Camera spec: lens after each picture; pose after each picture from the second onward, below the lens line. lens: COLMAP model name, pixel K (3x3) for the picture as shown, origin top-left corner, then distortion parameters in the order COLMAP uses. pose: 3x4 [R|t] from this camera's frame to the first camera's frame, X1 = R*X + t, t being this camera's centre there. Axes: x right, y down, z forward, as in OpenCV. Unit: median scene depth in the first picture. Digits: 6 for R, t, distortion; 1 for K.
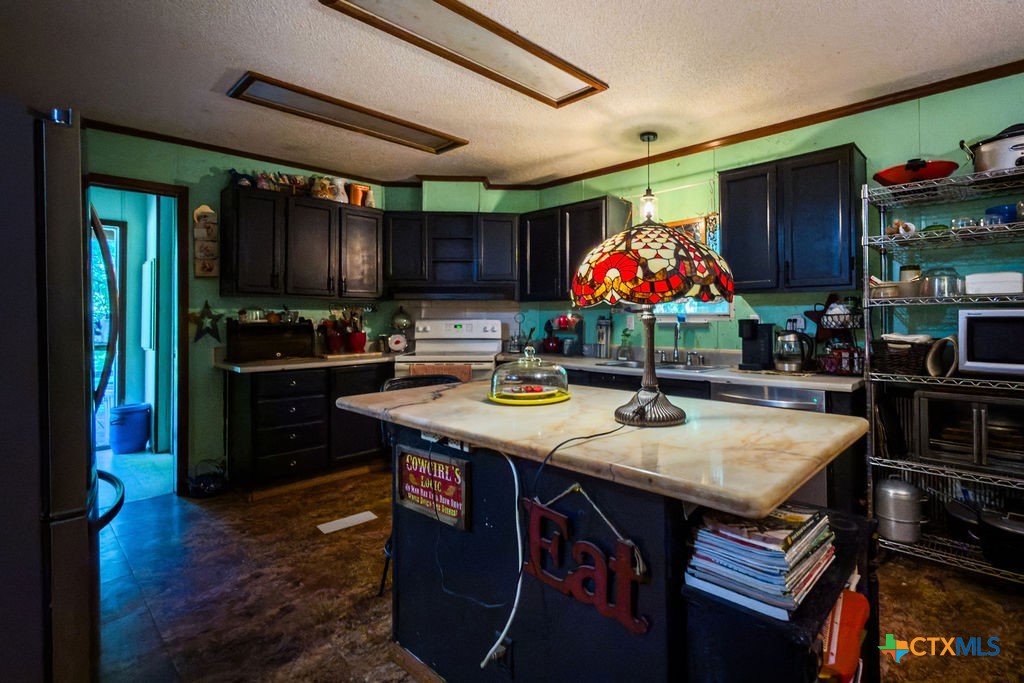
lens RADIAL K [[496.5, 0, 568.6], [0, 496.5, 312.2], [0, 0, 1]] dist [-0.004620, -0.000018]
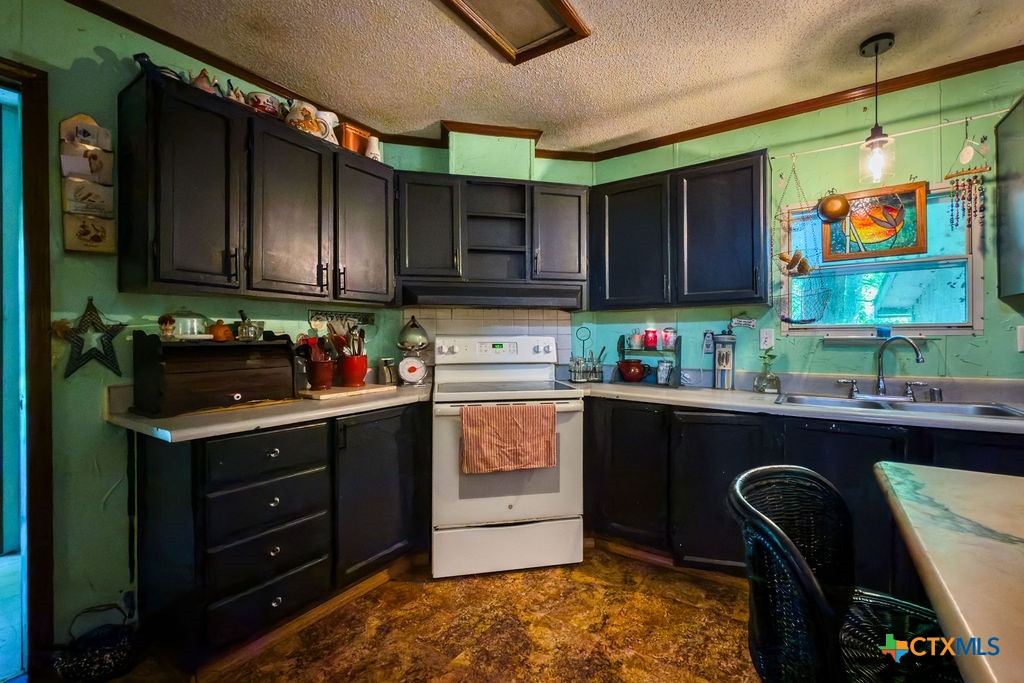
lens RADIAL K [[429.7, 0, 516.7], [0, 429.7, 338.6], [0, 0, 1]] dist [-0.003531, -0.000048]
pose [[0.989610, -0.002152, 0.143762, -0.320358], [0.000728, 0.999950, 0.009955, 0.014342], [-0.143777, -0.009747, 0.989562, 0.445477]]
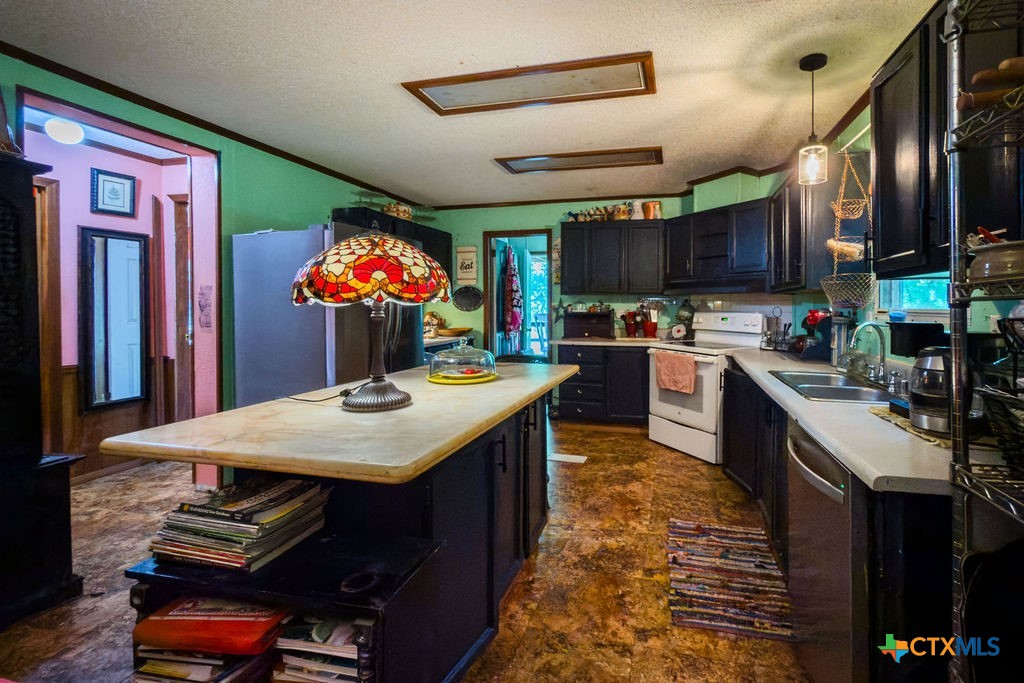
lens RADIAL K [[429.7, 0, 579.3], [0, 429.7, 304.4], [0, 0, 1]] dist [-0.003531, -0.000048]
pose [[0.496639, 0.000657, -0.867957, 0.453482], [0.002874, 0.999993, 0.002402, -0.004792], [0.867952, -0.003687, 0.496634, 0.336533]]
